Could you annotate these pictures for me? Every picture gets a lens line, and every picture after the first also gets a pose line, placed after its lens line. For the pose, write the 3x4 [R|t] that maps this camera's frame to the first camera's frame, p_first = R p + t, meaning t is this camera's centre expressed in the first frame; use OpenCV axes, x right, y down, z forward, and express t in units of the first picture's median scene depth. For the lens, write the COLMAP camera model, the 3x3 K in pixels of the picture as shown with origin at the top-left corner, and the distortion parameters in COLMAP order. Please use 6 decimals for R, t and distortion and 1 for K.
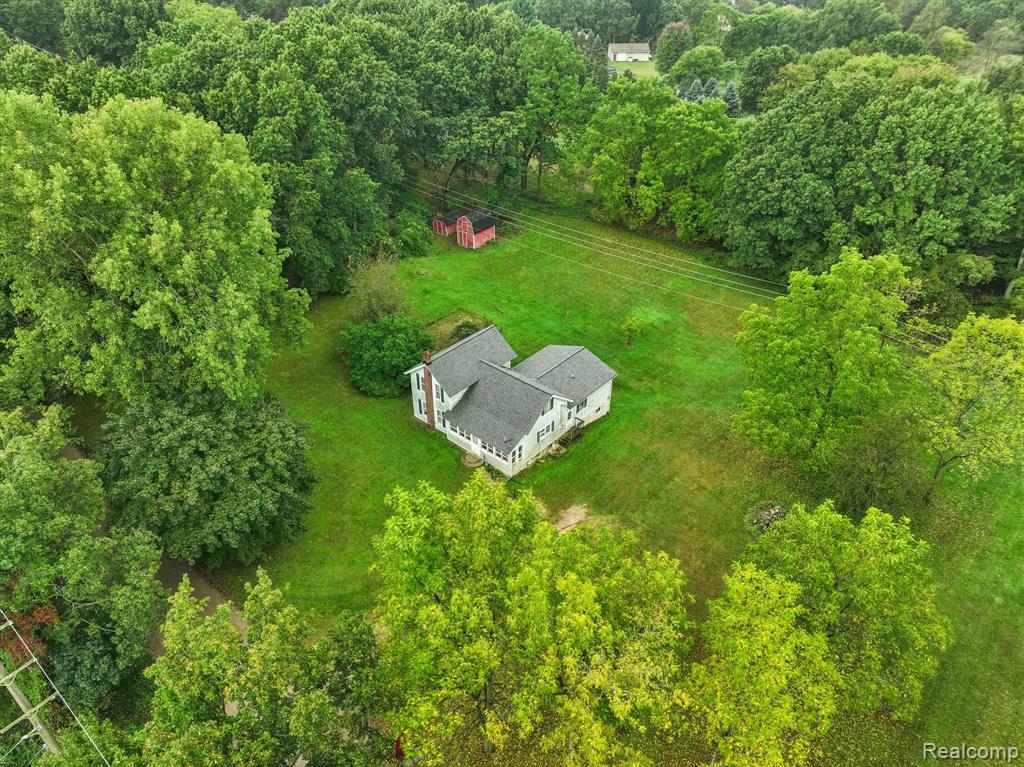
lens RADIAL K [[725.3, 0, 512.5], [0, 725.3, 380.8], [0, 0, 1]] dist [0.002542, 0.014916]
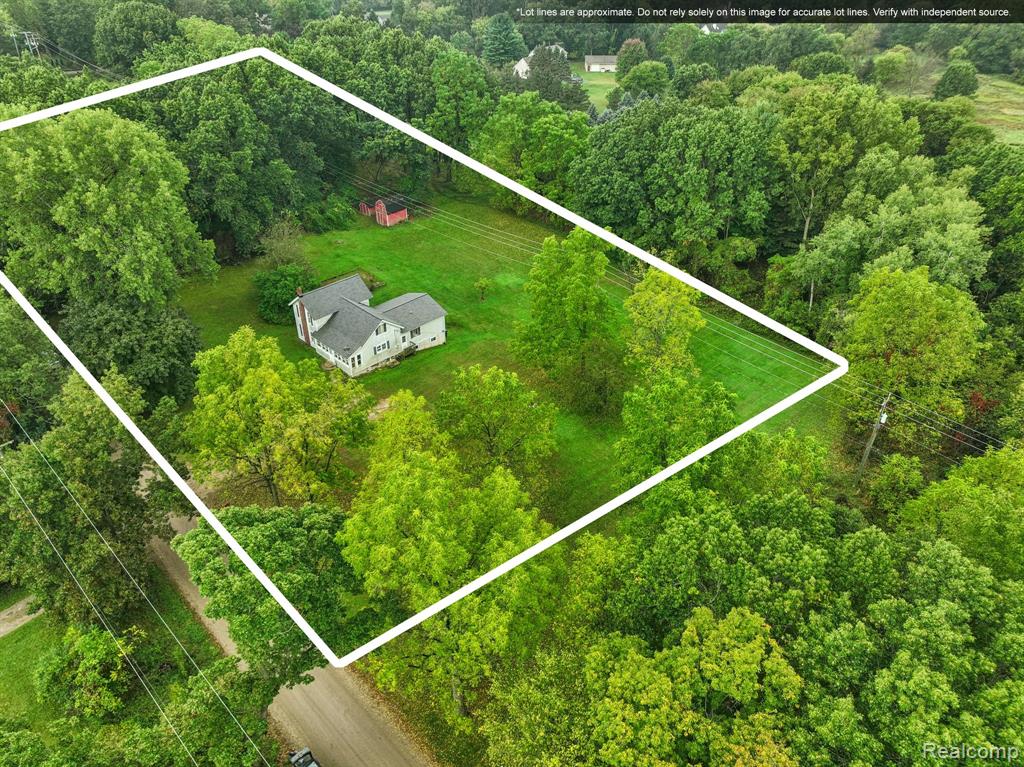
lens RADIAL K [[725.3, 0, 512.7], [0, 725.3, 382.5], [0, 0, 1]] dist [0.002542, 0.014916]
pose [[0.998012, 0.038388, -0.049990, 0.348680], [-0.038339, 0.999263, 0.001947, 0.116716], [0.050028, -0.000027, 0.998748, -0.371899]]
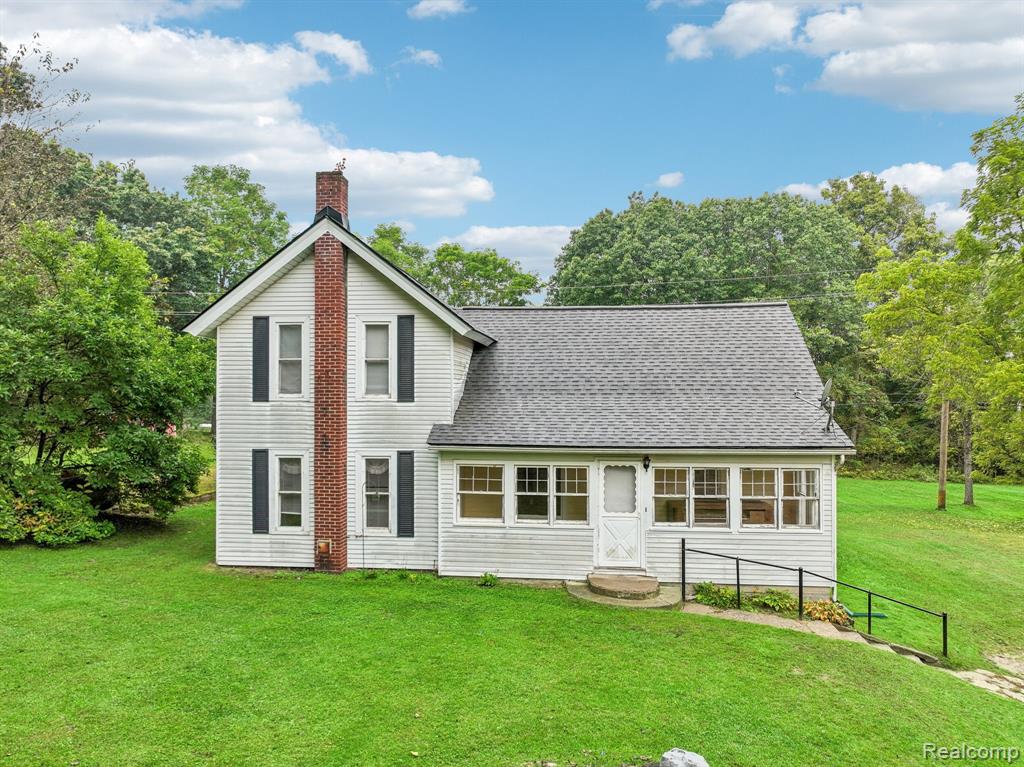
lens RADIAL K [[725.3, 0, 513.9], [0, 725.3, 392.1], [0, 0, 1]] dist [0.002542, 0.014916]
pose [[0.820192, 0.003251, 0.572080, -0.188798], [0.323686, 0.821894, -0.468740, 0.138618], [-0.471713, 0.569631, 0.673058, 0.781982]]
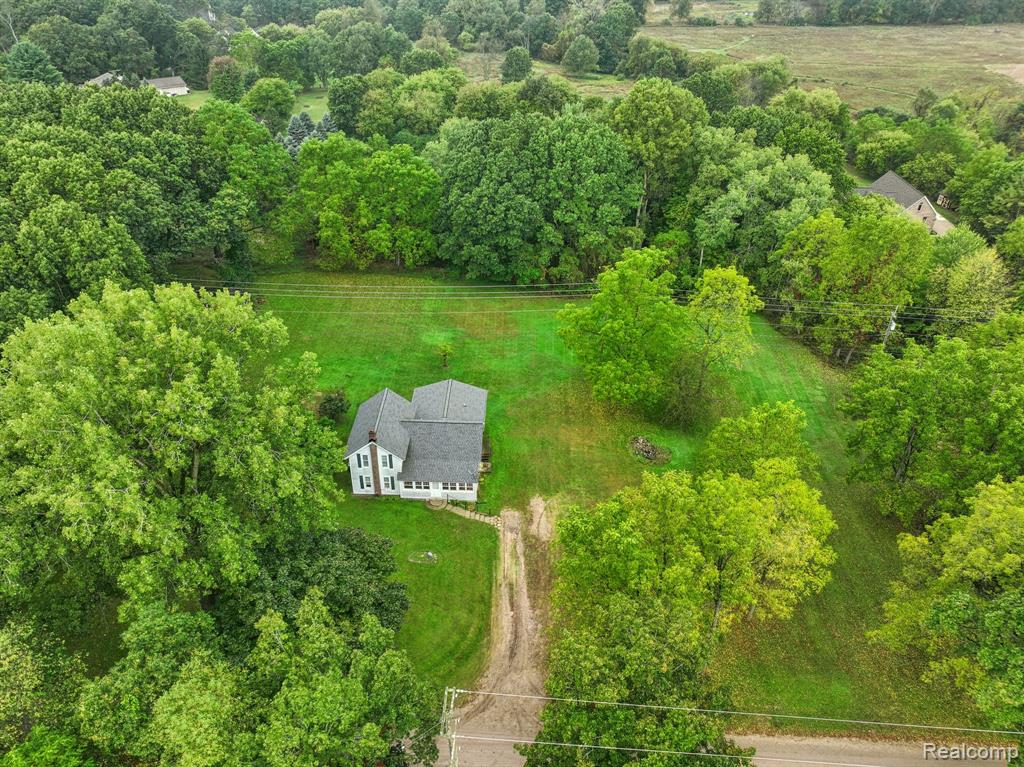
lens RADIAL K [[725.3, 0, 518.1], [0, 725.3, 380.9], [0, 0, 1]] dist [0.002542, 0.014916]
pose [[0.767522, -0.342730, 0.541708, -0.473258], [0.340088, 0.934044, 0.109099, -0.141333], [-0.543370, 0.100492, 0.833457, -0.036592]]
